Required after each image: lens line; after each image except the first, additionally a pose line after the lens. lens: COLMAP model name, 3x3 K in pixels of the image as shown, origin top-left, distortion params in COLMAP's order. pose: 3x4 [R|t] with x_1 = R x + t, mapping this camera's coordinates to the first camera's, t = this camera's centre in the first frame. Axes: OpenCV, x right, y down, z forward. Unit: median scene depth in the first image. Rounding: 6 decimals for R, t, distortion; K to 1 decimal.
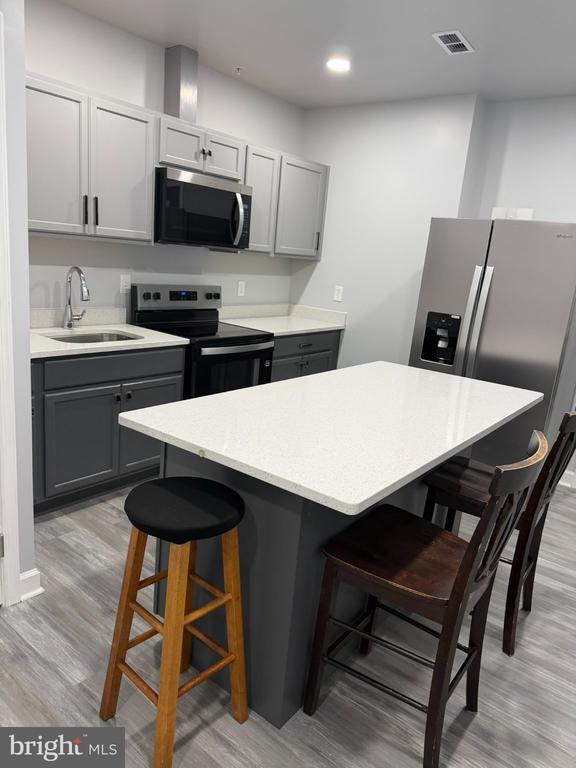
lens RADIAL K [[547.5, 0, 289.0], [0, 547.5, 386.4], [0, 0, 1]] dist [0.113571, -0.192697]
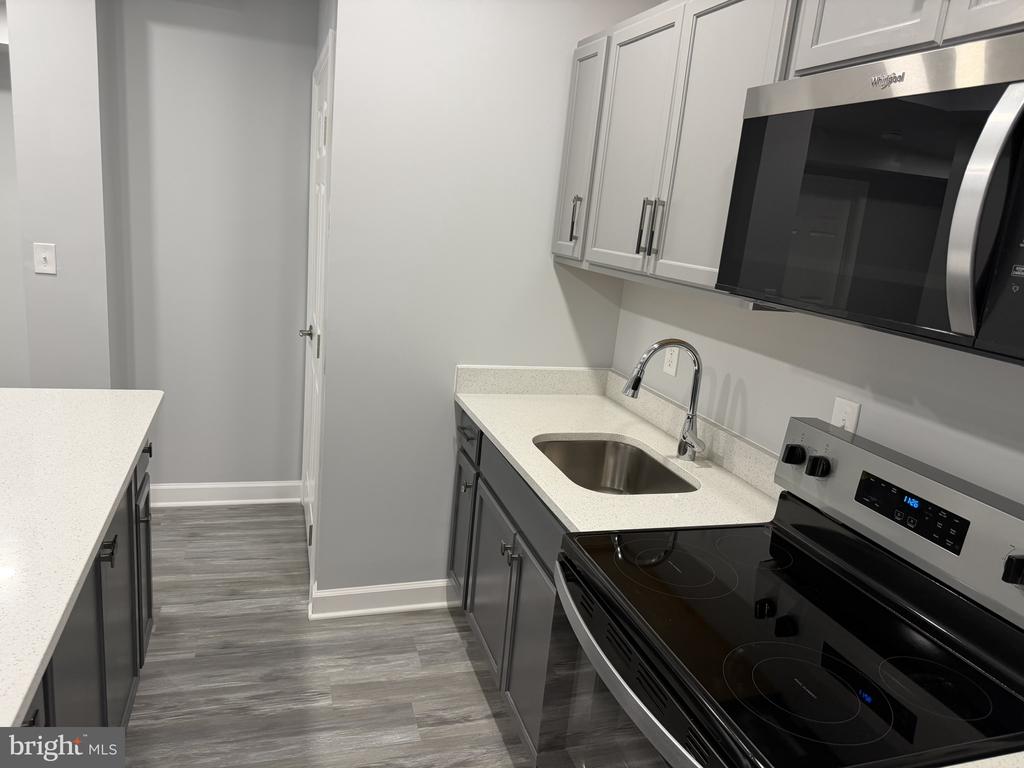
lens RADIAL K [[730.0, 0, 512.0], [0, 730.0, 384.0], [0, 0, 1]] dist [0.113571, -0.192697]
pose [[-0.554499, 0.053141, -0.830486, 0.261822], [-0.329811, 0.902205, 0.277939, -0.306794], [0.764039, 0.428020, -0.482746, 1.188722]]
